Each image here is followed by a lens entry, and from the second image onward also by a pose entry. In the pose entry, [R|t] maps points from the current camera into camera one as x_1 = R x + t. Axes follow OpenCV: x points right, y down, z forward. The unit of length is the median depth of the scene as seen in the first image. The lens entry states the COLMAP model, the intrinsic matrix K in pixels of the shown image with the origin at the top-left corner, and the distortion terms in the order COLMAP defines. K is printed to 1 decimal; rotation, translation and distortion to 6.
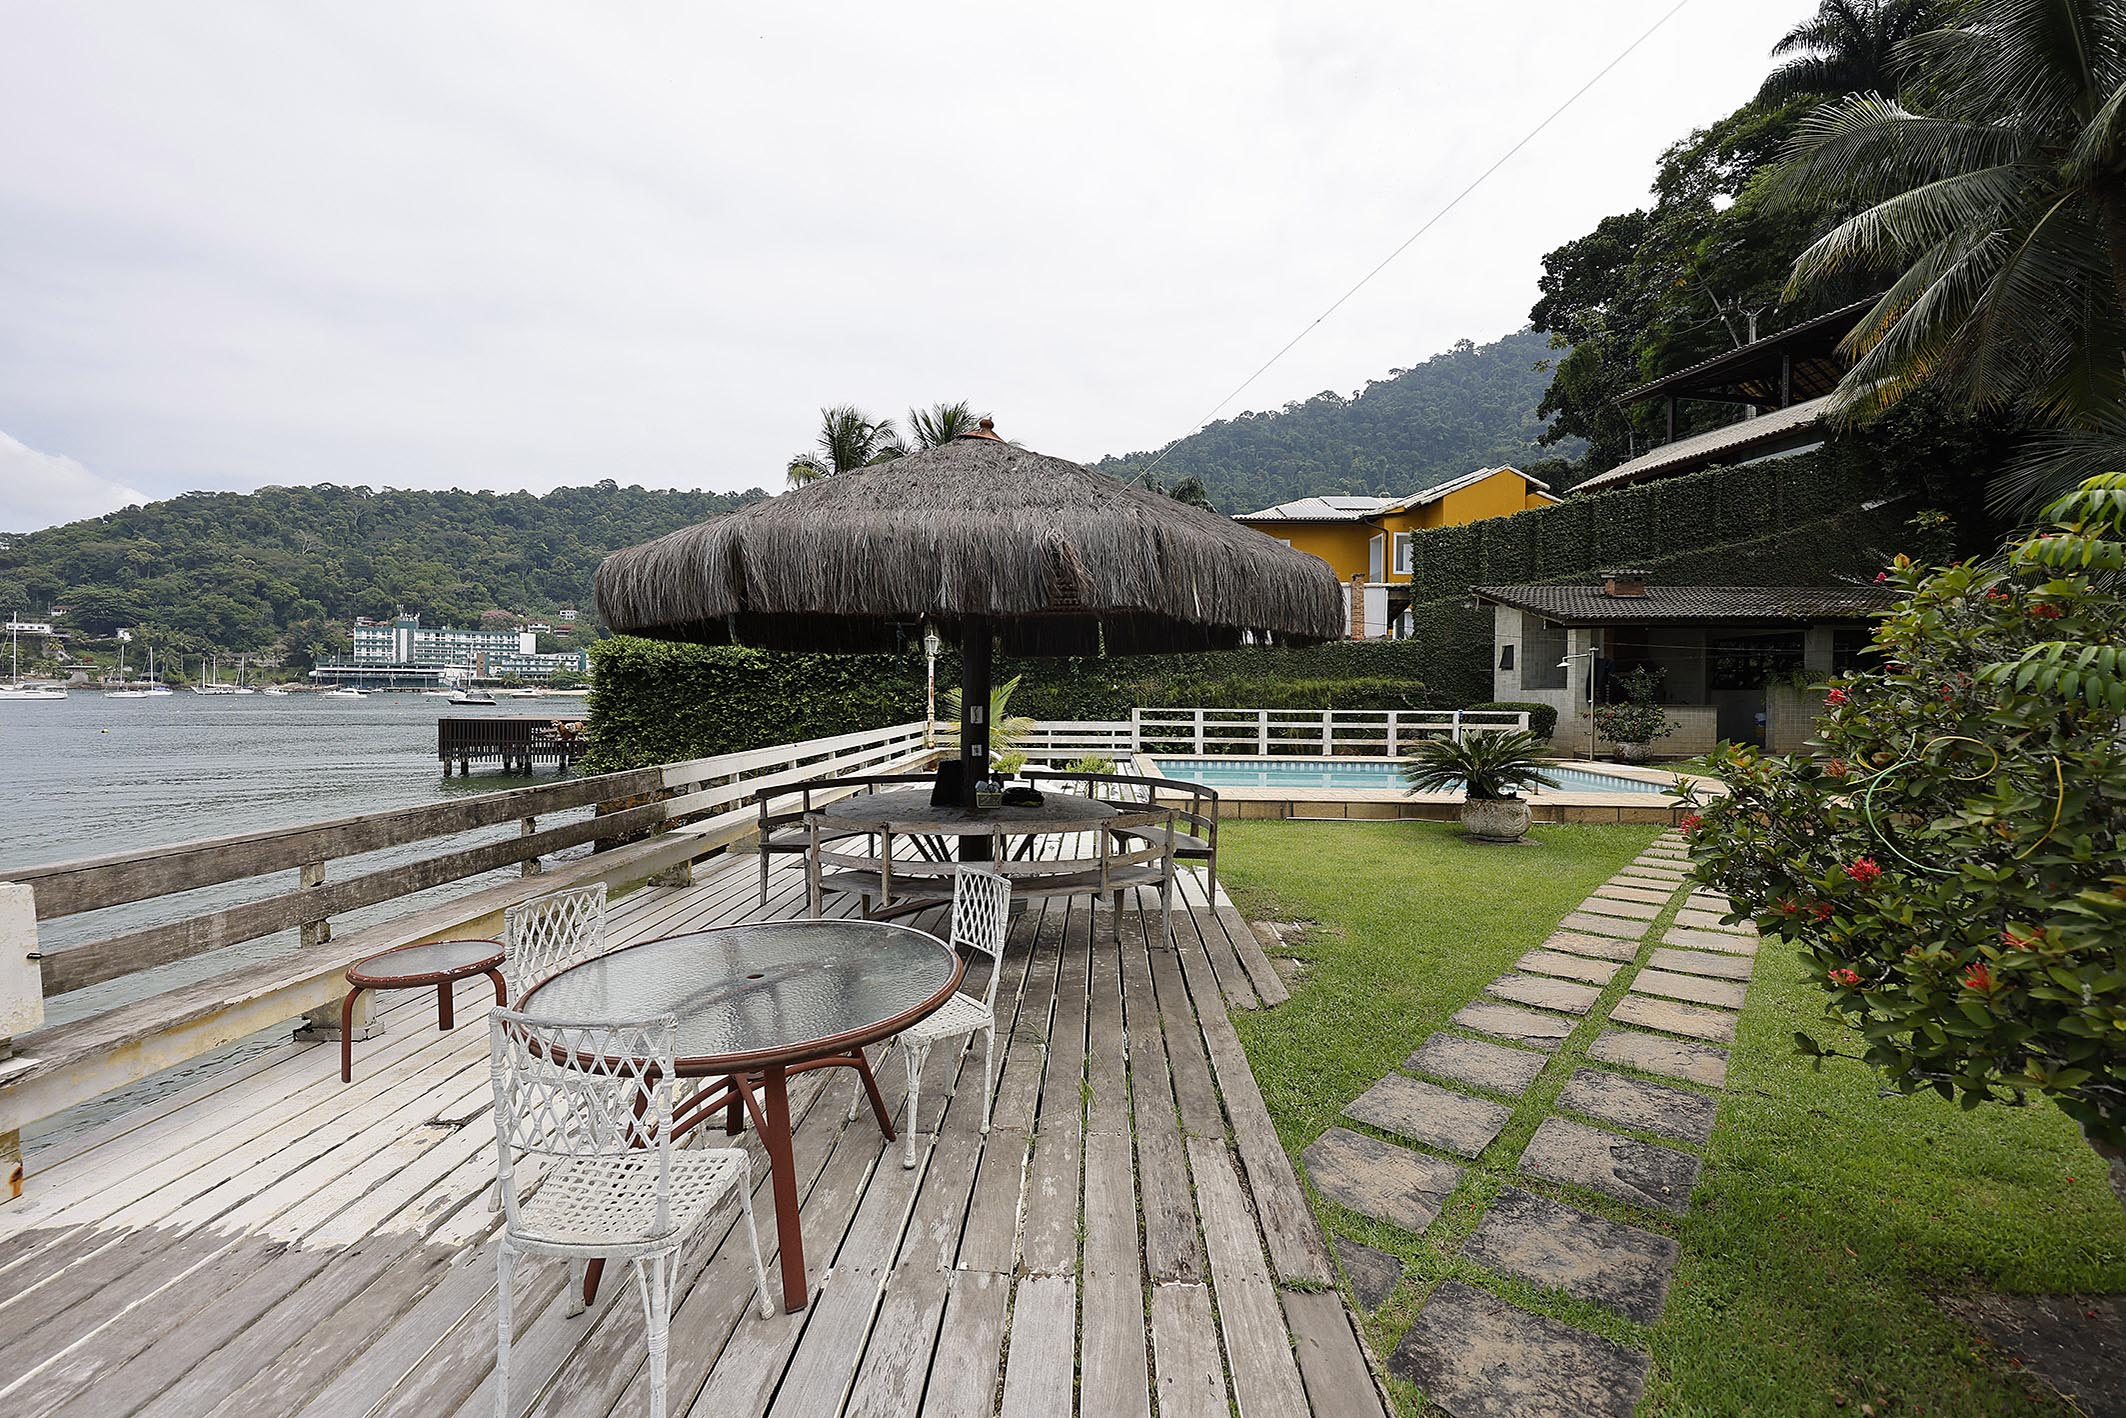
lens RADIAL K [[902.9, 0, 1053.5], [0, 902.9, 705.1], [0, 0, 1]] dist [0.001256, 0.000334]
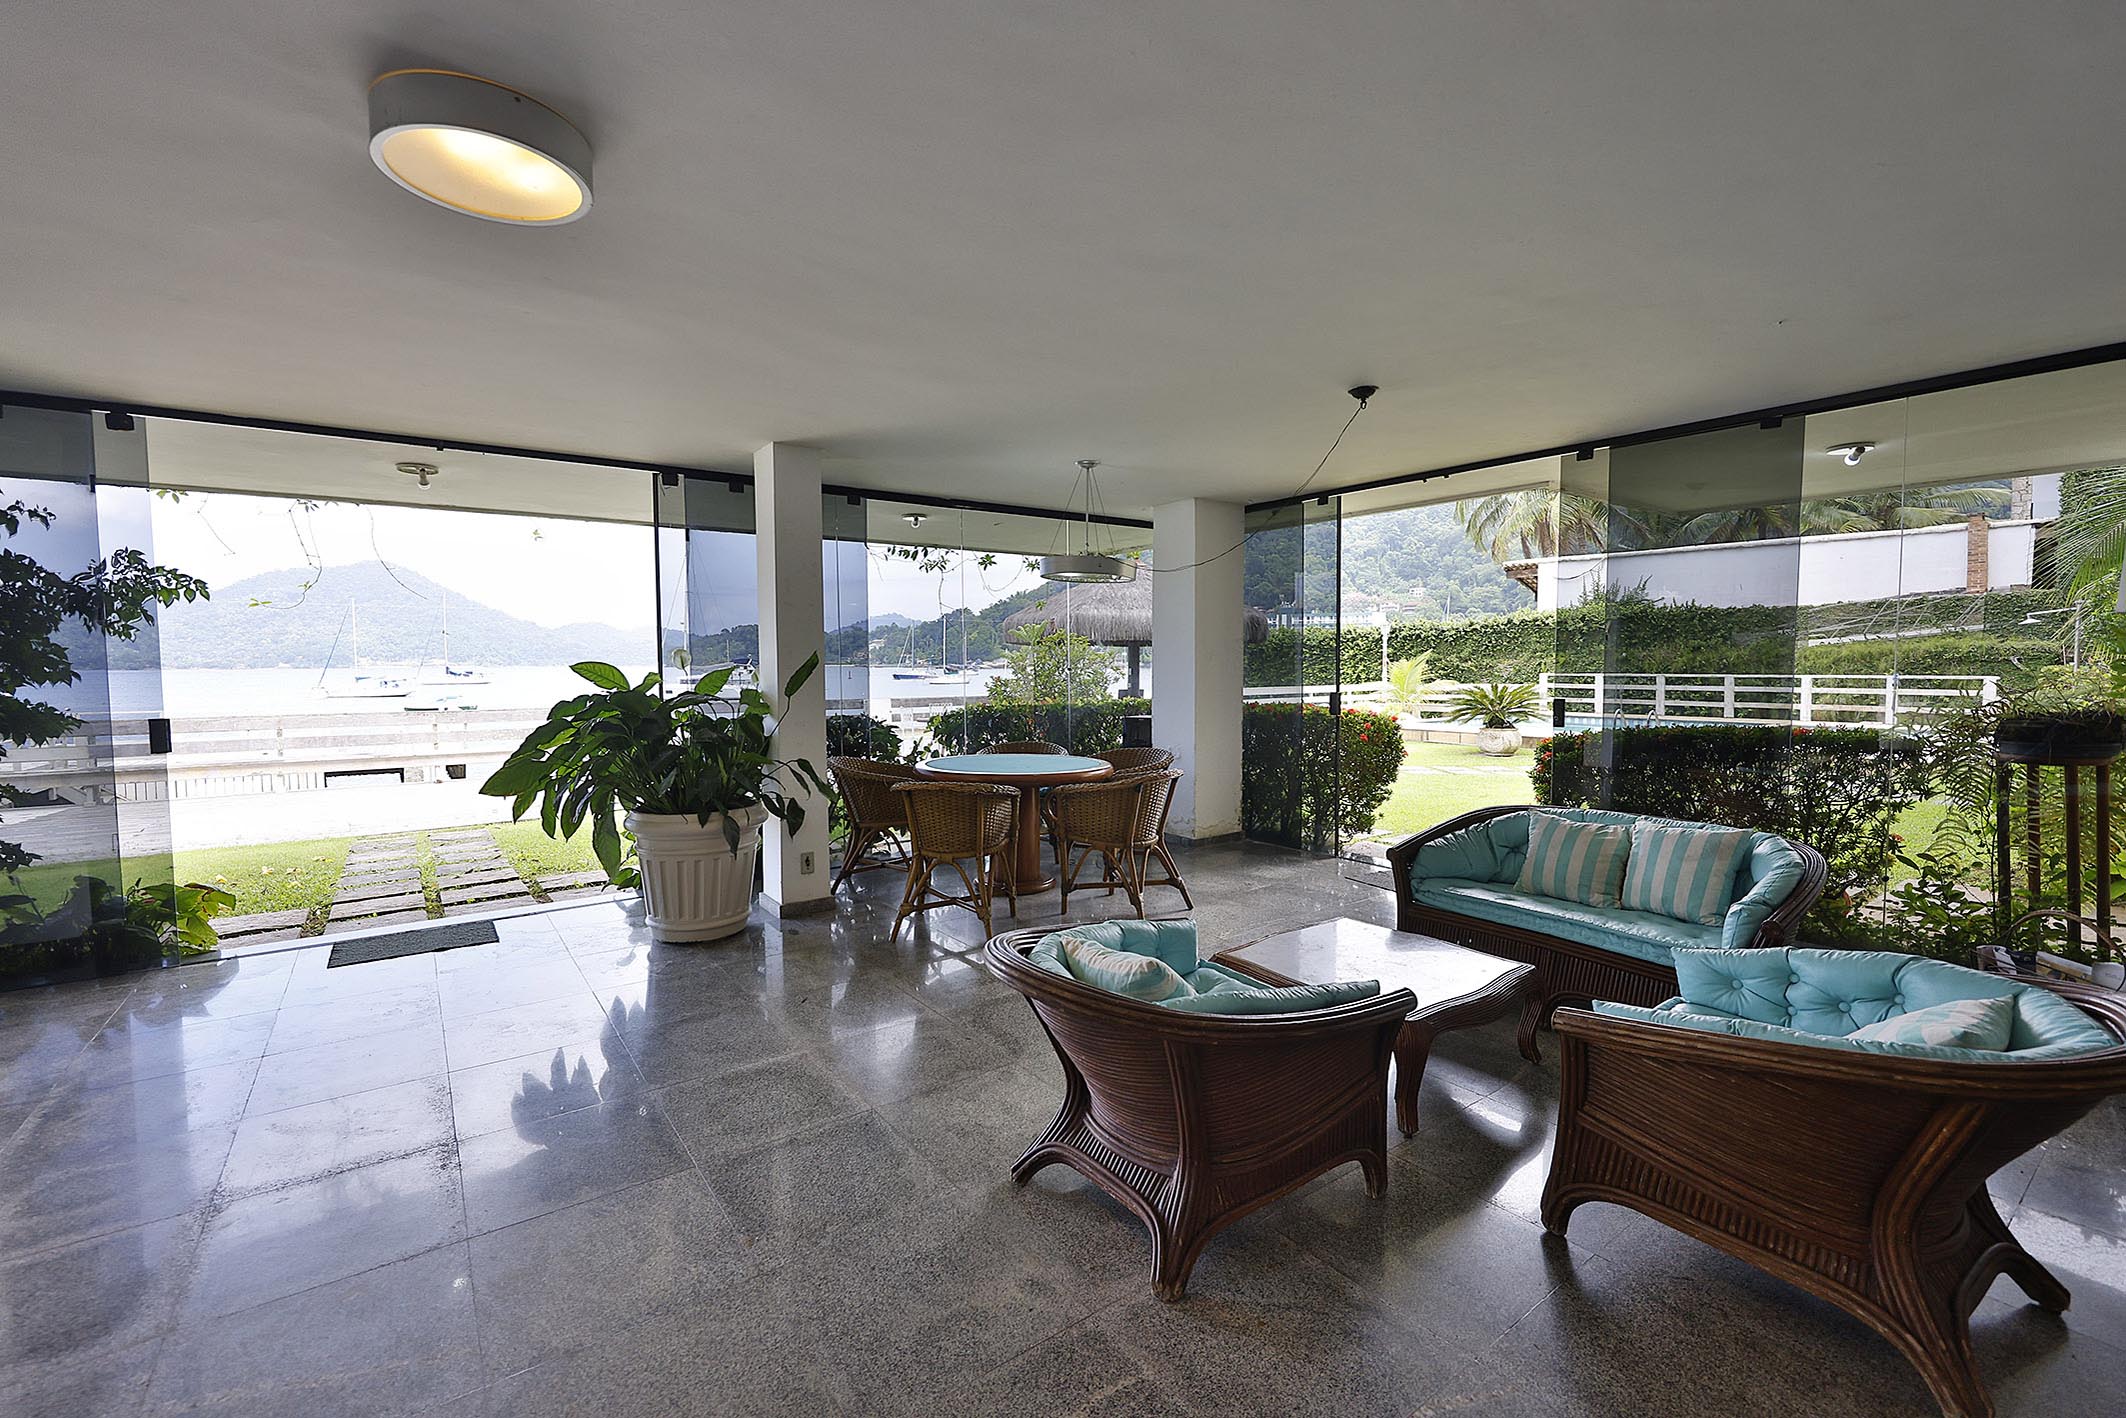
lens RADIAL K [[902.9, 0, 1053.5], [0, 902.9, 705.1], [0, 0, 1]] dist [0.001256, 0.000334]
pose [[0.634028, 0.022085, -0.772995, 0.615013], [0.002079, 0.999540, 0.030262, 0.007893], [0.773308, -0.020794, 0.633690, -0.275261]]
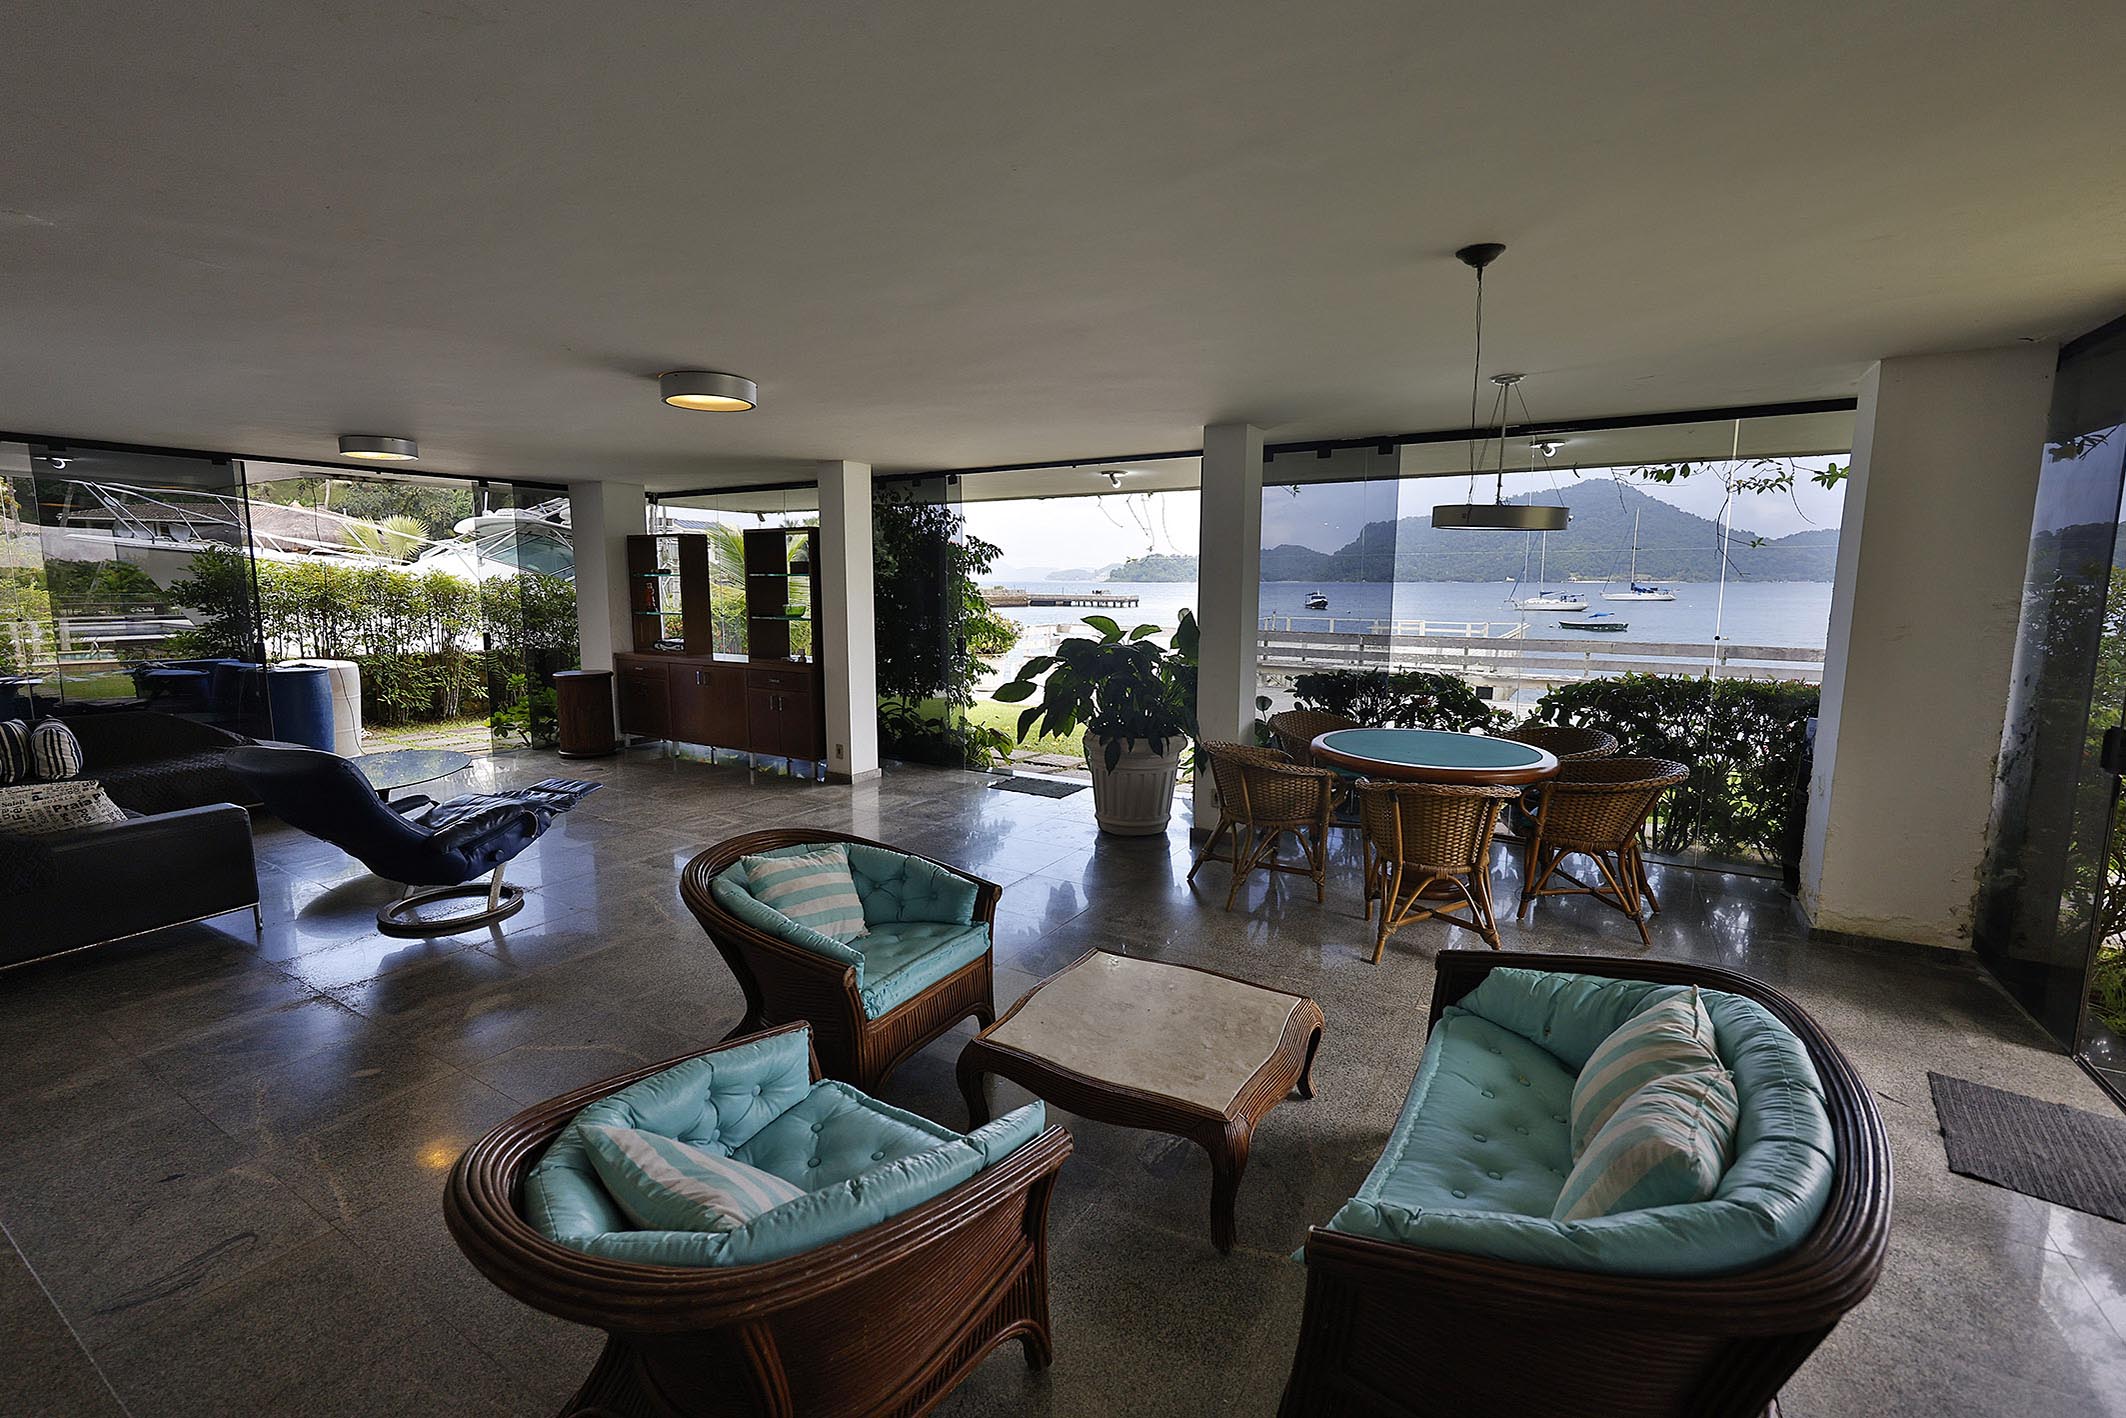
lens RADIAL K [[902.9, 0, 1053.5], [0, 902.9, 705.1], [0, 0, 1]] dist [0.001256, 0.000334]
pose [[-0.467220, 0.110060, -0.877264, 0.654816], [-0.018266, 0.990808, 0.134033, -0.010558], [0.883952, 0.078647, -0.460915, -0.049760]]
